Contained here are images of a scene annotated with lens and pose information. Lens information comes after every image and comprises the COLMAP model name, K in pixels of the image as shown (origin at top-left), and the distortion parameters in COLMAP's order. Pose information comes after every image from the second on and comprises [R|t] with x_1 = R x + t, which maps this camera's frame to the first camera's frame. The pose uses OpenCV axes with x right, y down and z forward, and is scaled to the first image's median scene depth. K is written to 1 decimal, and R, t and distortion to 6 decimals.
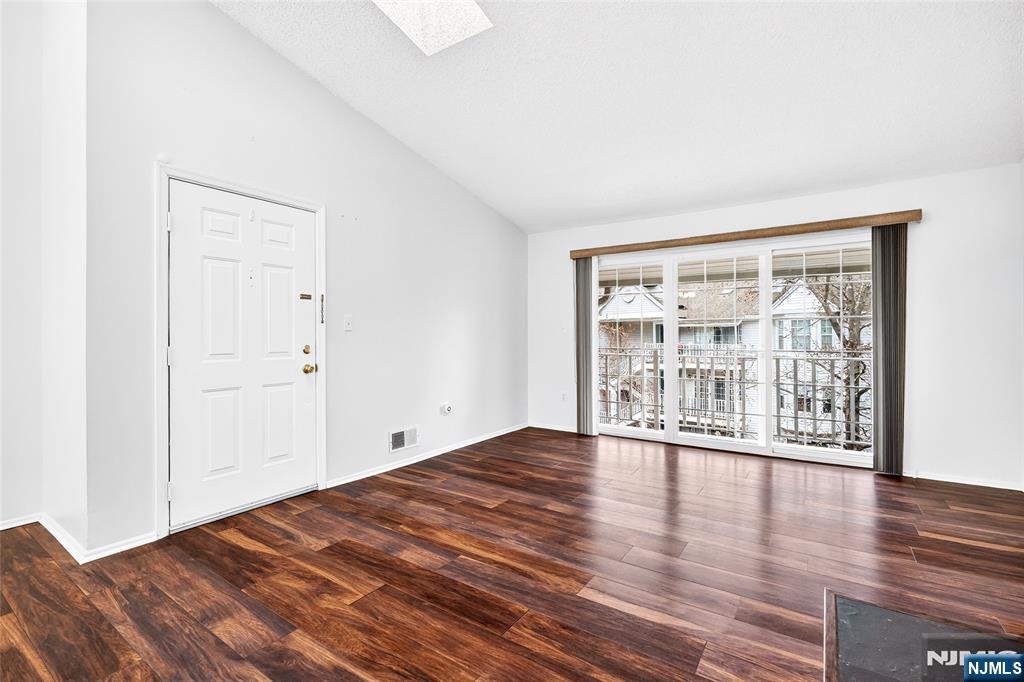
lens RADIAL K [[458.7, 0, 514.8], [0, 458.7, 329.4], [0, 0, 1]] dist [0.001266, 0.000493]
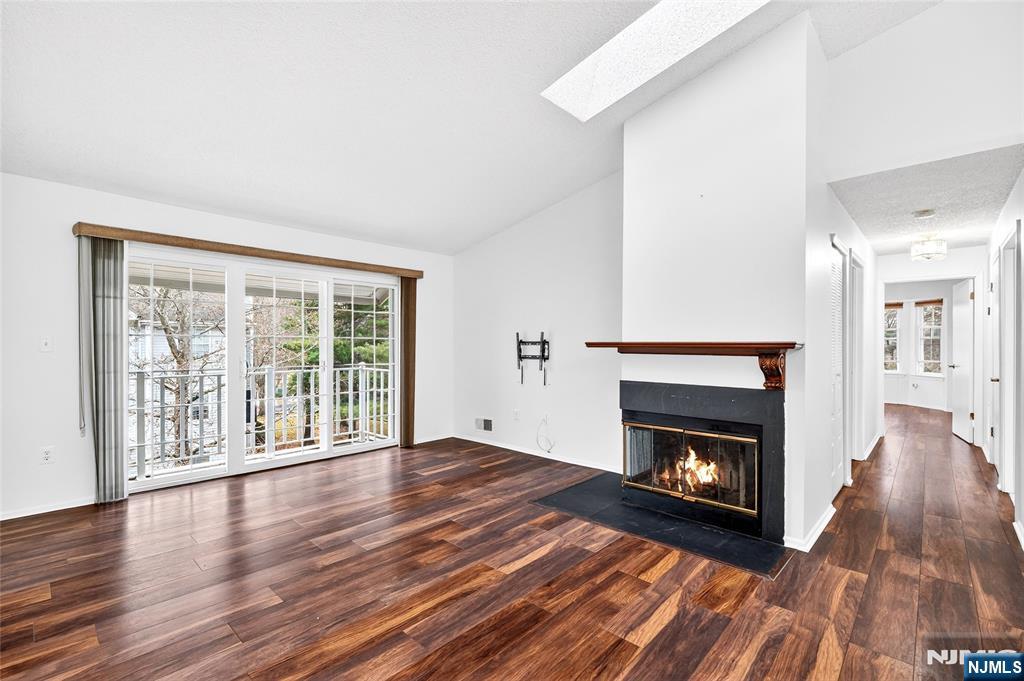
lens RADIAL K [[455.2, 0, 509.5], [0, 455.2, 341.0], [0, 0, 1]] dist [-0.000796, -0.000002]
pose [[0.158956, 0.007572, 0.987257, -0.580225], [-0.017541, 0.999834, -0.004844, -0.020774], [-0.987130, -0.016547, 0.159063, 0.440959]]
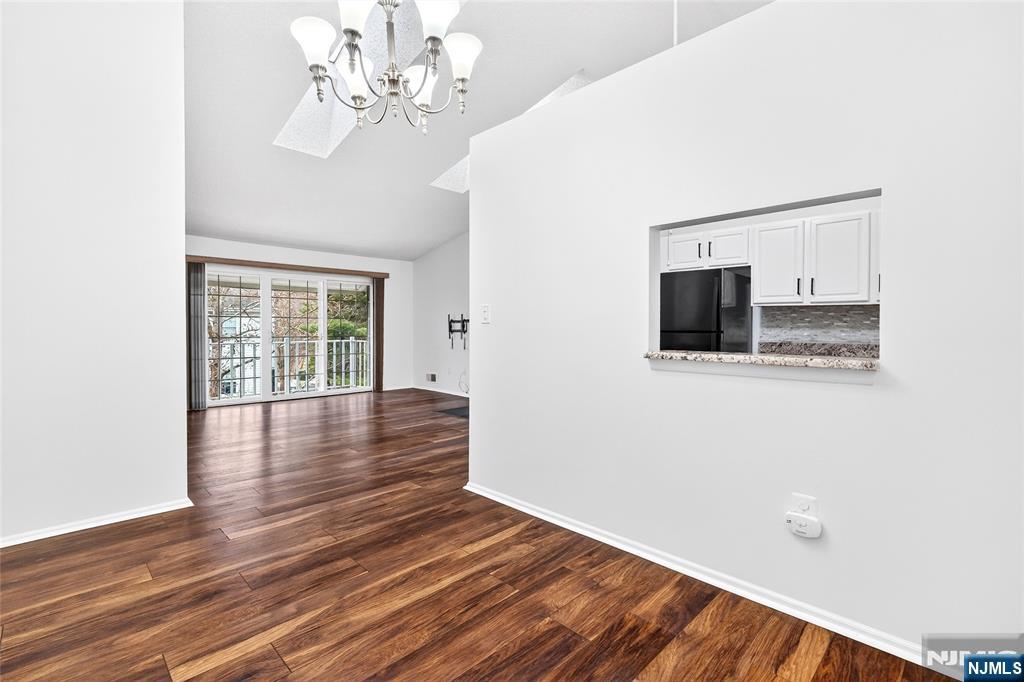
lens RADIAL K [[464.1, 0, 514.3], [0, 464.1, 329.7], [0, 0, 1]] dist [-0.000986, -0.000263]
pose [[0.193320, -0.001051, 0.981135, -1.238760], [-0.016027, 0.999863, 0.004229, 0.001555], [-0.981005, -0.016542, 0.193276, -0.072028]]
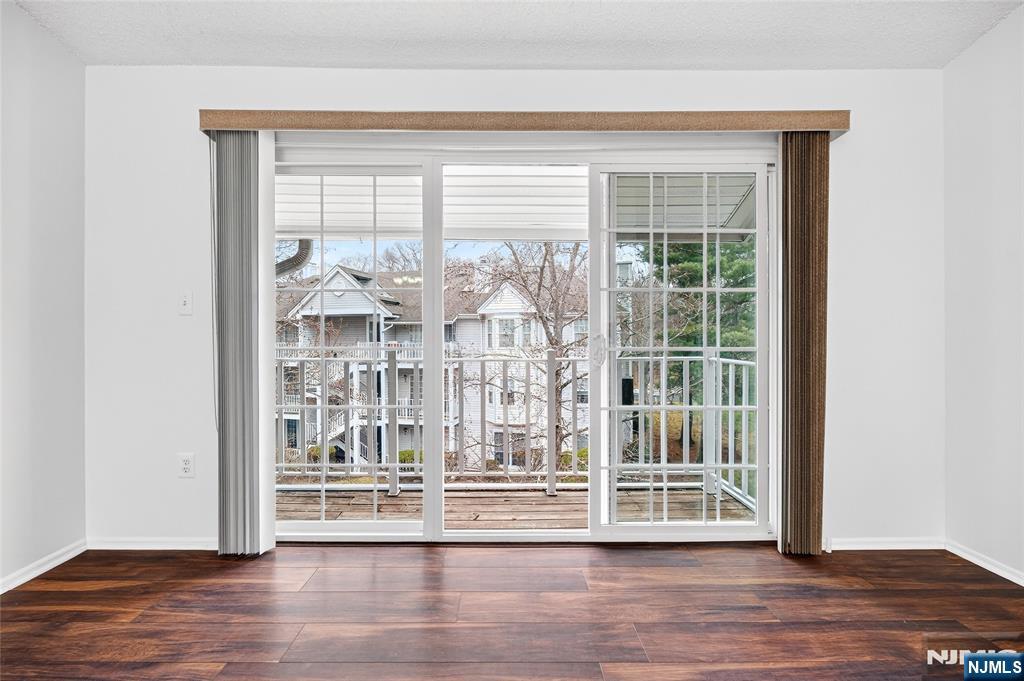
lens RADIAL K [[455.2, 0, 509.5], [0, 455.2, 341.0], [0, 0, 1]] dist [-0.000796, -0.000002]
pose [[0.823118, -0.004762, 0.567850, 0.169534], [-0.010069, 0.999685, 0.022978, 0.030247], [-0.567781, -0.024631, 0.822811, 0.729559]]
